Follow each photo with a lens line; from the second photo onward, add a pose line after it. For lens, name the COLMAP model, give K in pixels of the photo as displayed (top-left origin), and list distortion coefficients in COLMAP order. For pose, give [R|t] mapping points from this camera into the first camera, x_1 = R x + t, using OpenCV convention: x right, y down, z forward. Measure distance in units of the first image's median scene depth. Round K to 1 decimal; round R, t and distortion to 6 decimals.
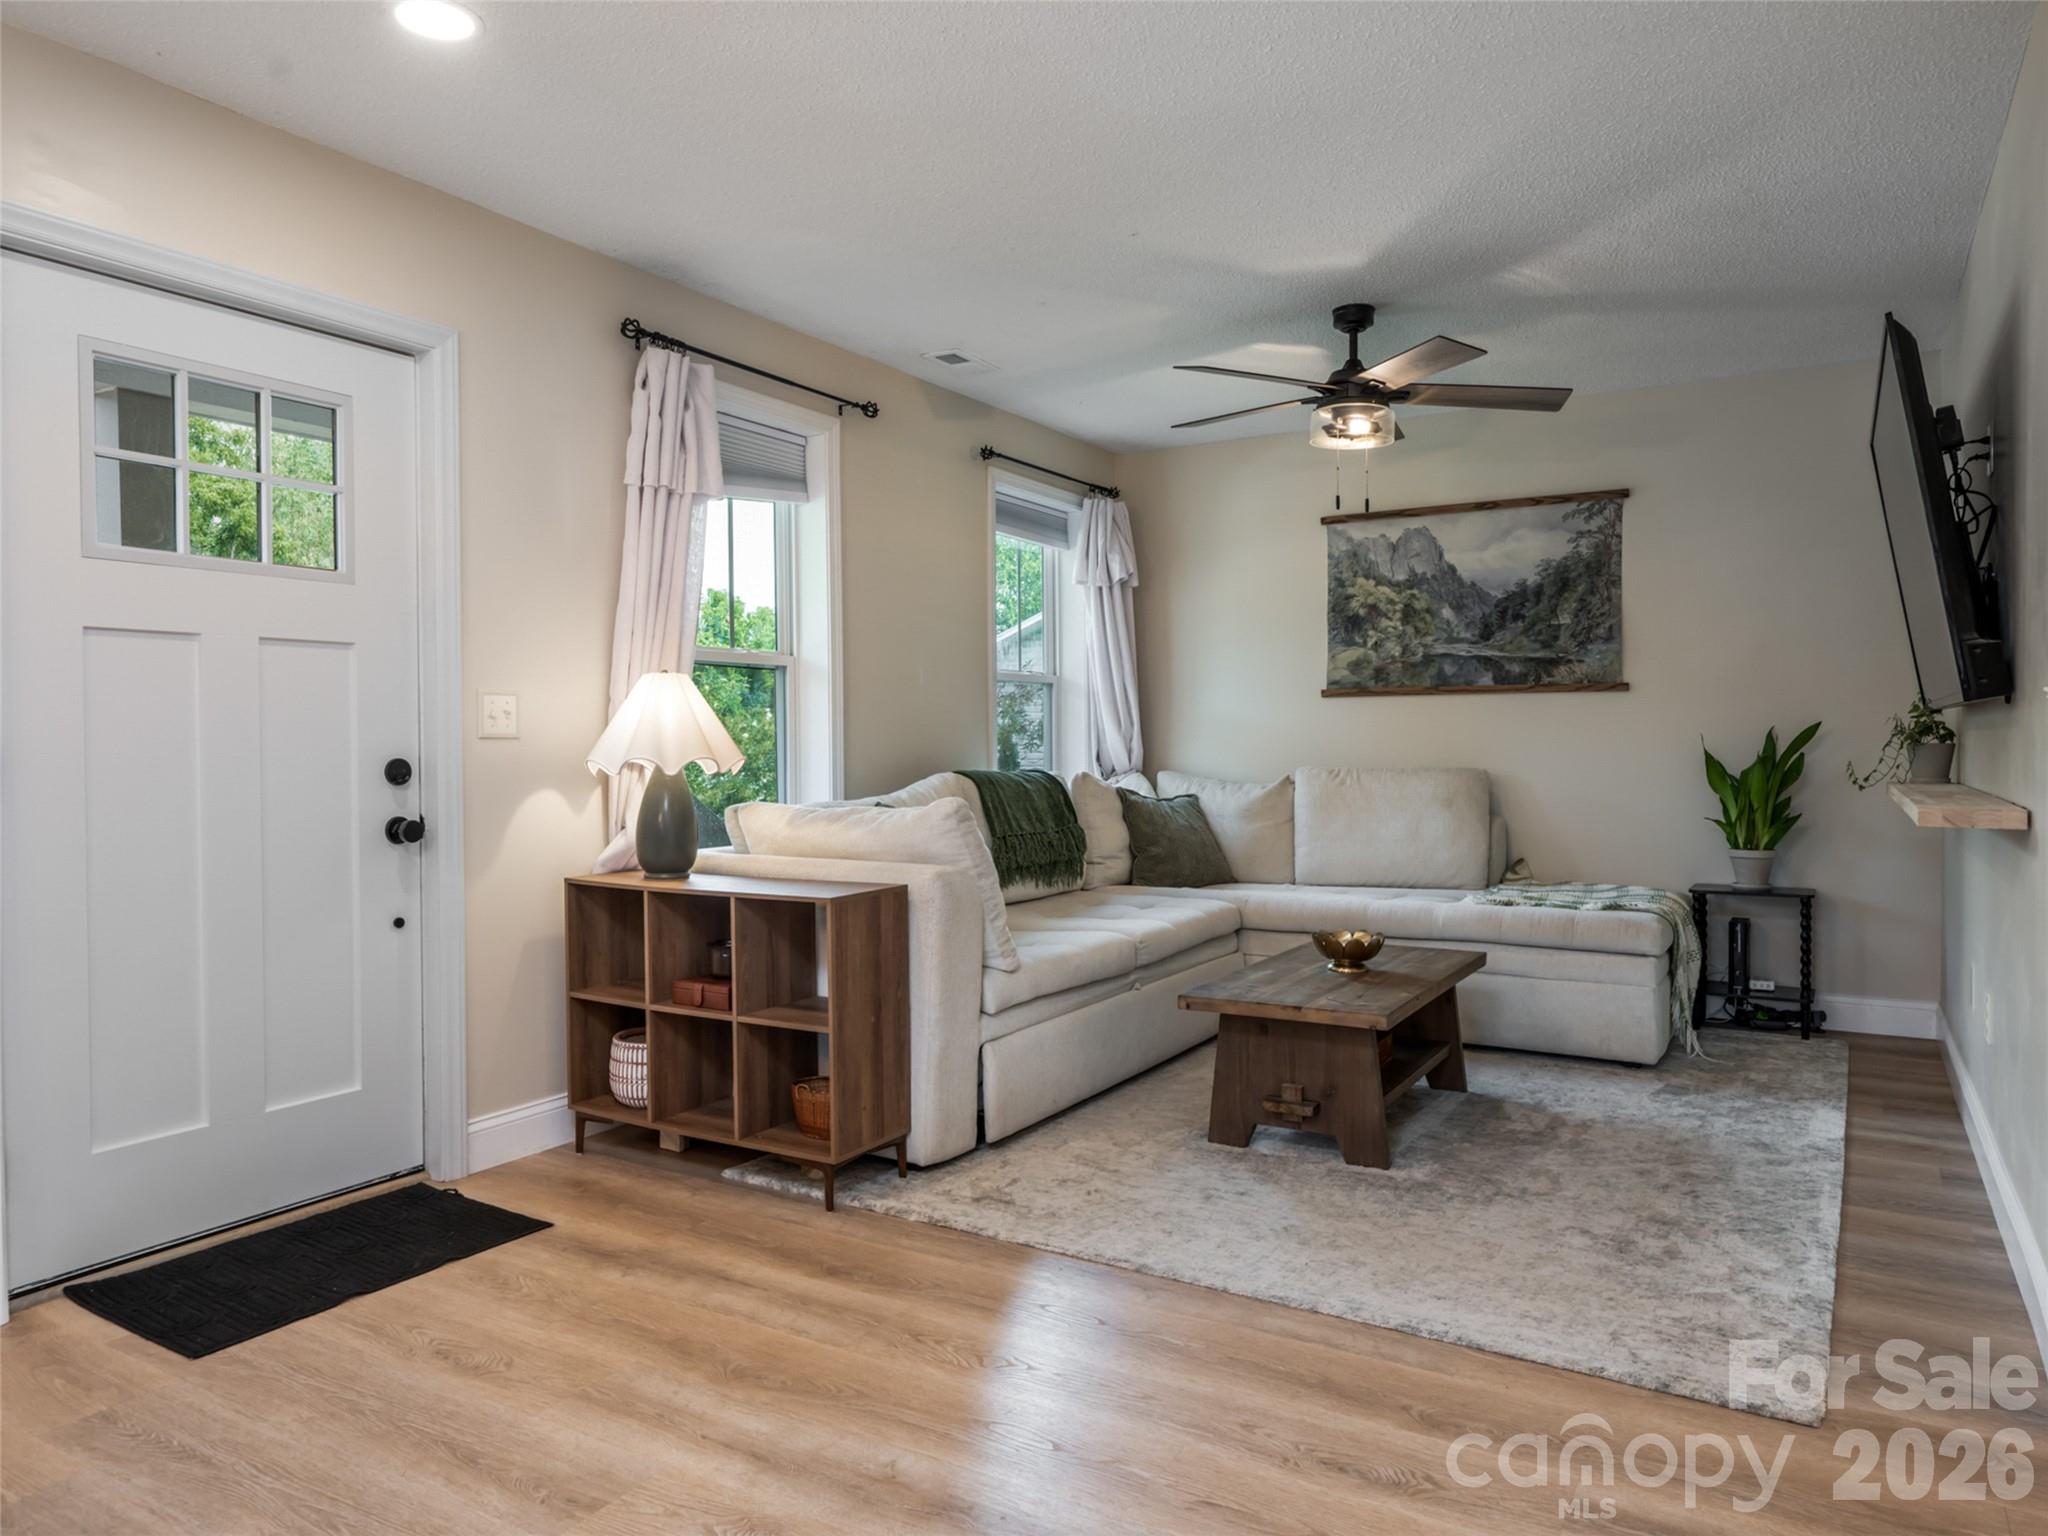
lens RADIAL K [[1347.0, 0, 1024.4], [0, 1347.0, 759.8], [0, 0, 1]] dist [-0.000963, 0.000254]
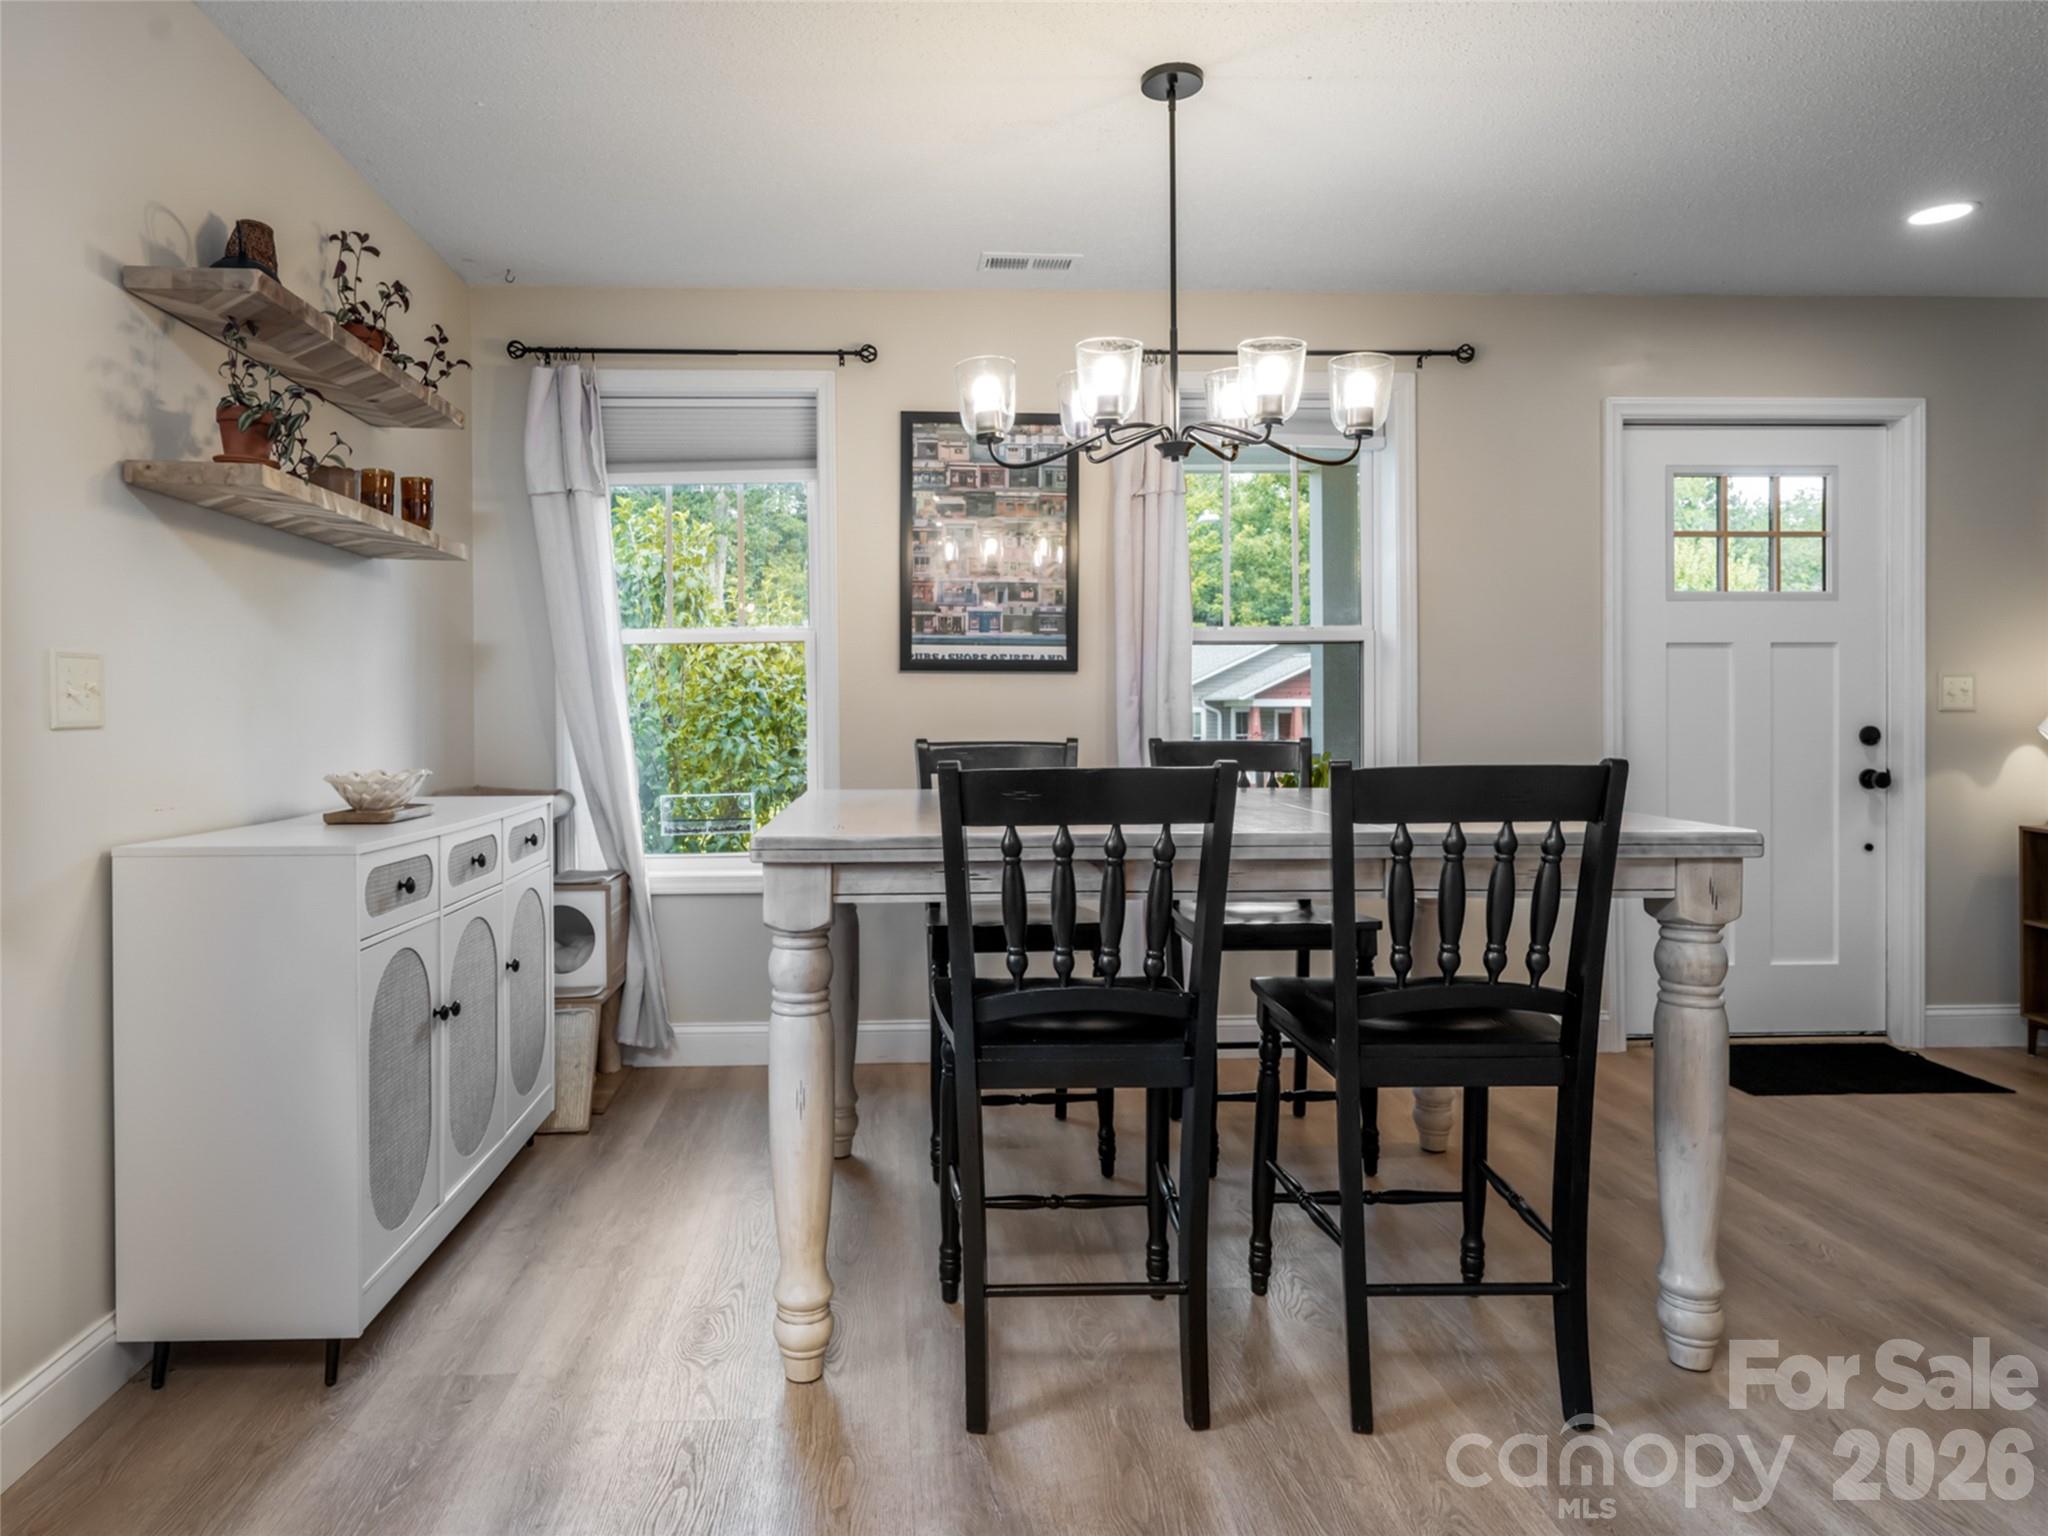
lens RADIAL K [[1236.7, 0, 904.3], [0, 1236.7, 714.4], [0, 0, 1]] dist [-0.001147, -0.000483]
pose [[0.542705, 0.008931, -0.839876, 0.046306], [-0.011664, 0.999927, 0.003096, -0.004525], [0.839843, 0.008116, 0.542769, -0.436978]]
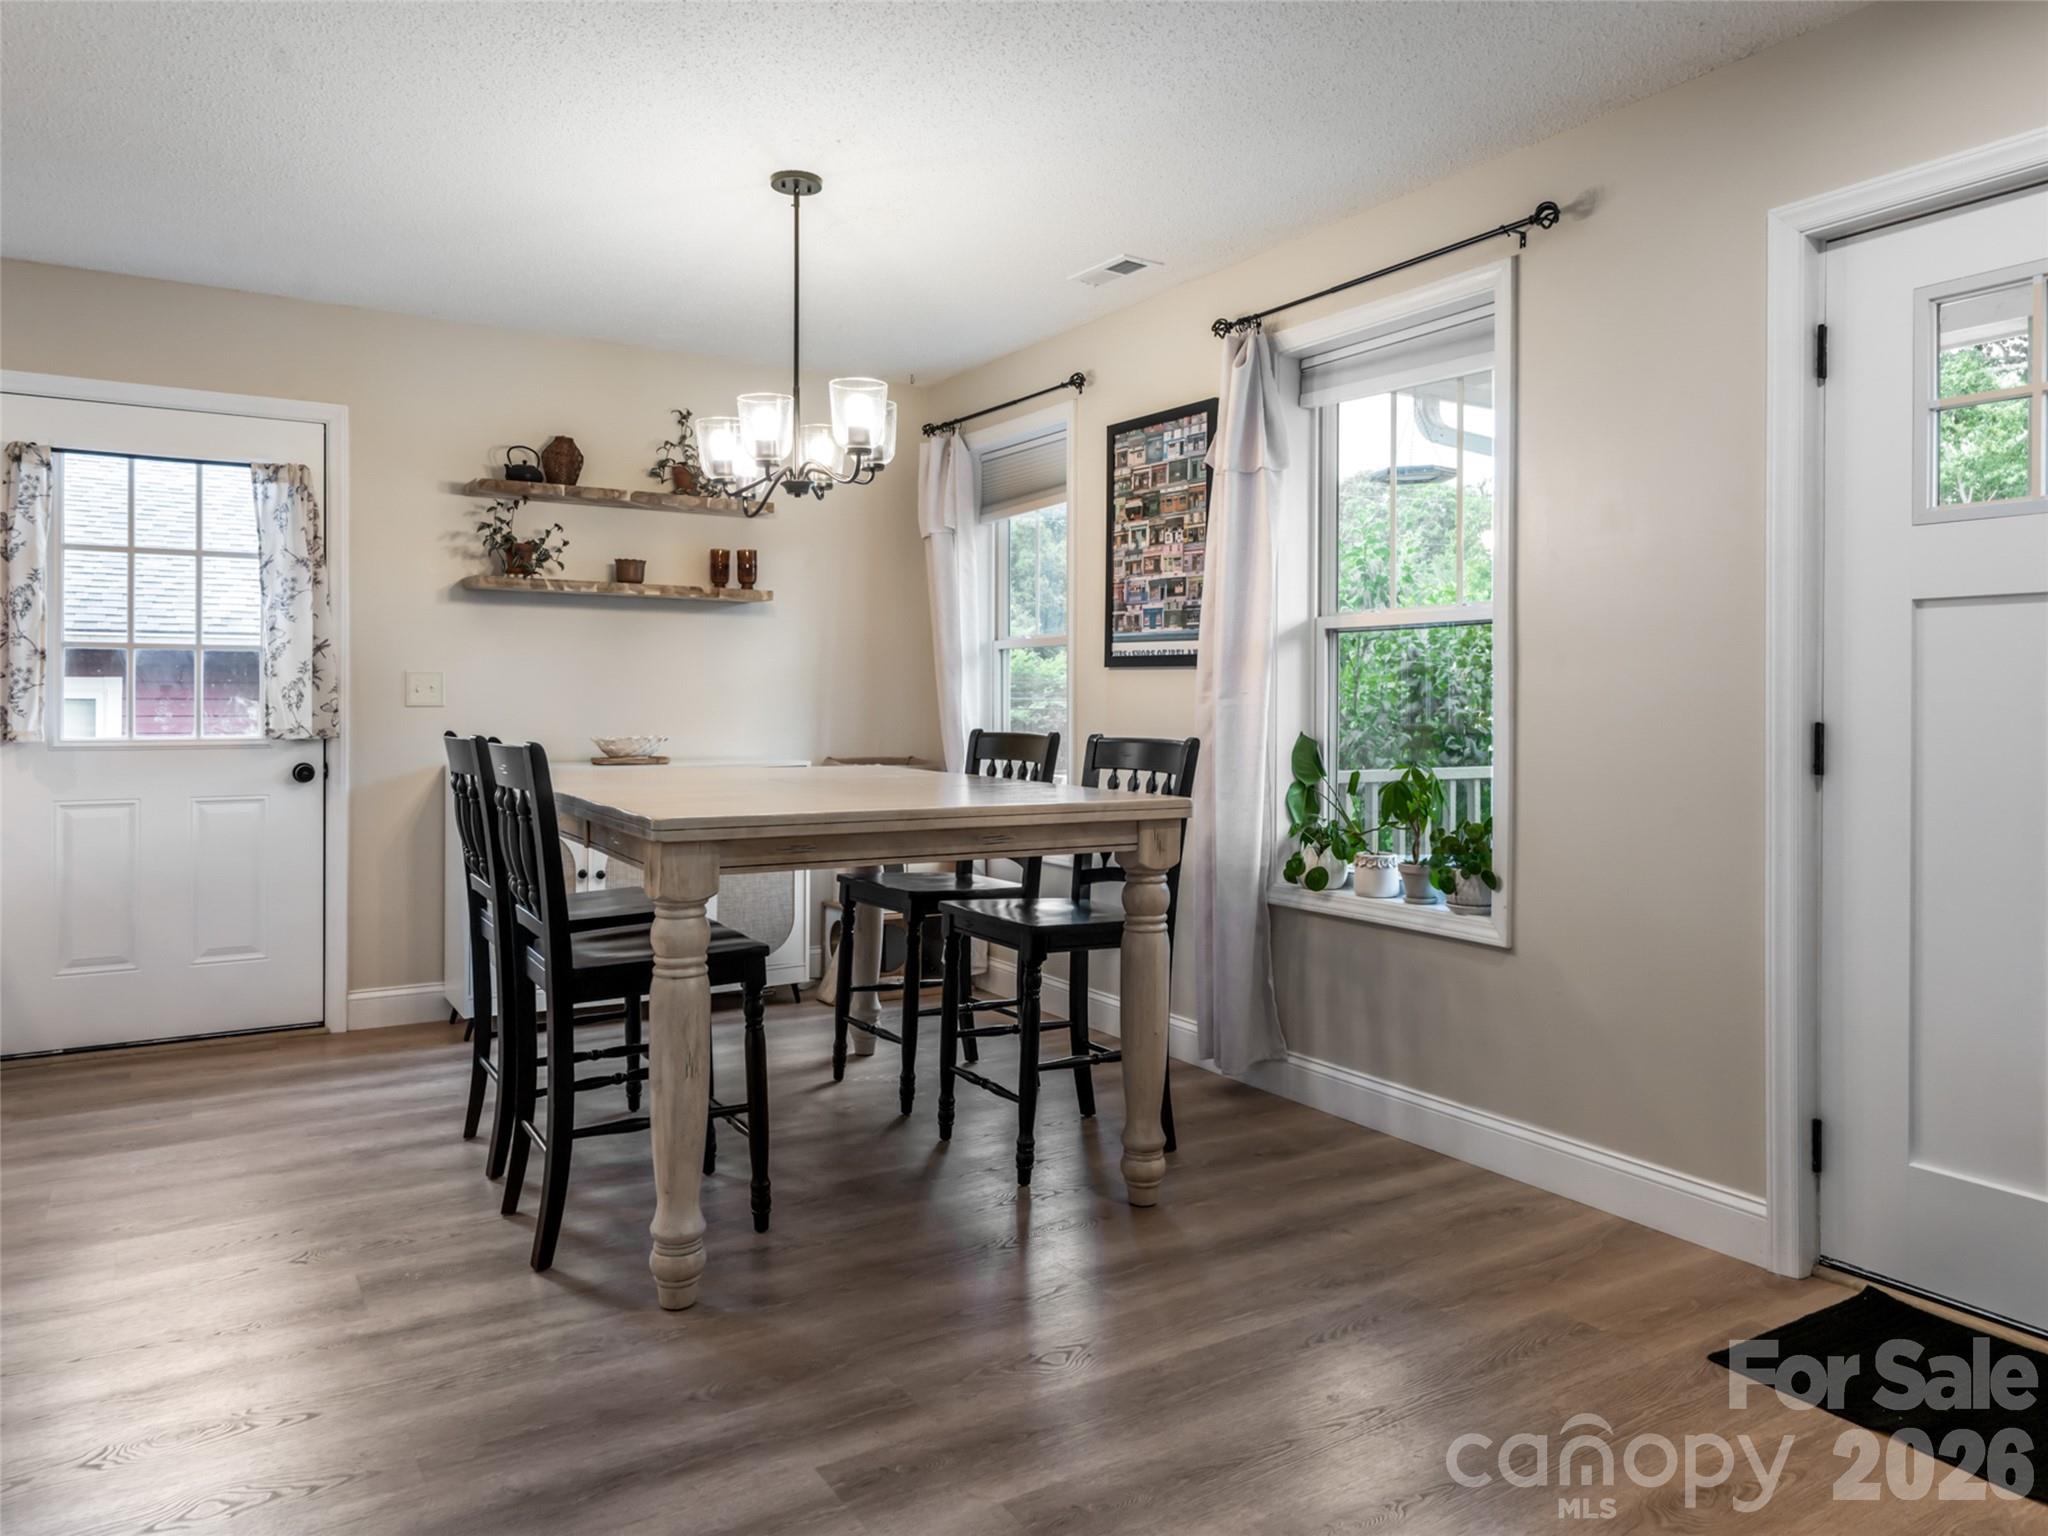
lens RADIAL K [[1347.0, 0, 1042.2], [0, 1347.0, 701.2], [0, 0, 1]] dist [-0.000963, 0.000254]
pose [[-0.431284, 0.003764, -0.902208, 0.298366], [-0.015974, 0.999803, 0.011808, -0.021782], [0.902075, 0.019505, -0.431139, 0.626182]]
